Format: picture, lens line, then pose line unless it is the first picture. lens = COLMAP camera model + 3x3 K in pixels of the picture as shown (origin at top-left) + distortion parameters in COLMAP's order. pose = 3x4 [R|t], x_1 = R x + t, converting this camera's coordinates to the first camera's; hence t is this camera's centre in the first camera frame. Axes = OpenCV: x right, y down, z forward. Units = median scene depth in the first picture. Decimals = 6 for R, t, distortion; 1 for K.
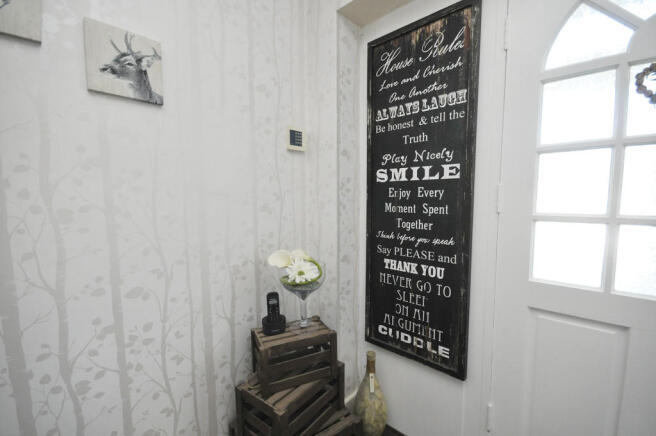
lens RADIAL K [[289.1, 0, 329.3], [0, 289.1, 223.4], [0, 0, 1]] dist [-0.005639, -0.000384]
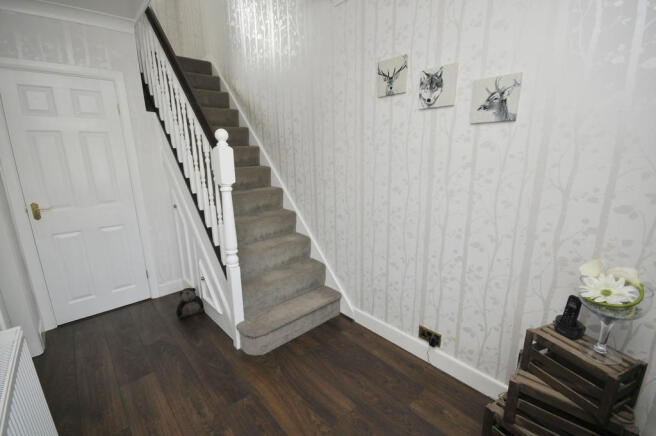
lens RADIAL K [[289.1, 0, 326.8], [0, 289.1, 221.5], [0, 0, 1]] dist [-0.005639, -0.000384]
pose [[-0.088605, 0.244997, -0.965467, 0.940681], [-0.075862, 0.964804, 0.251791, -0.231436], [0.993174, 0.095552, -0.066900, 0.265918]]
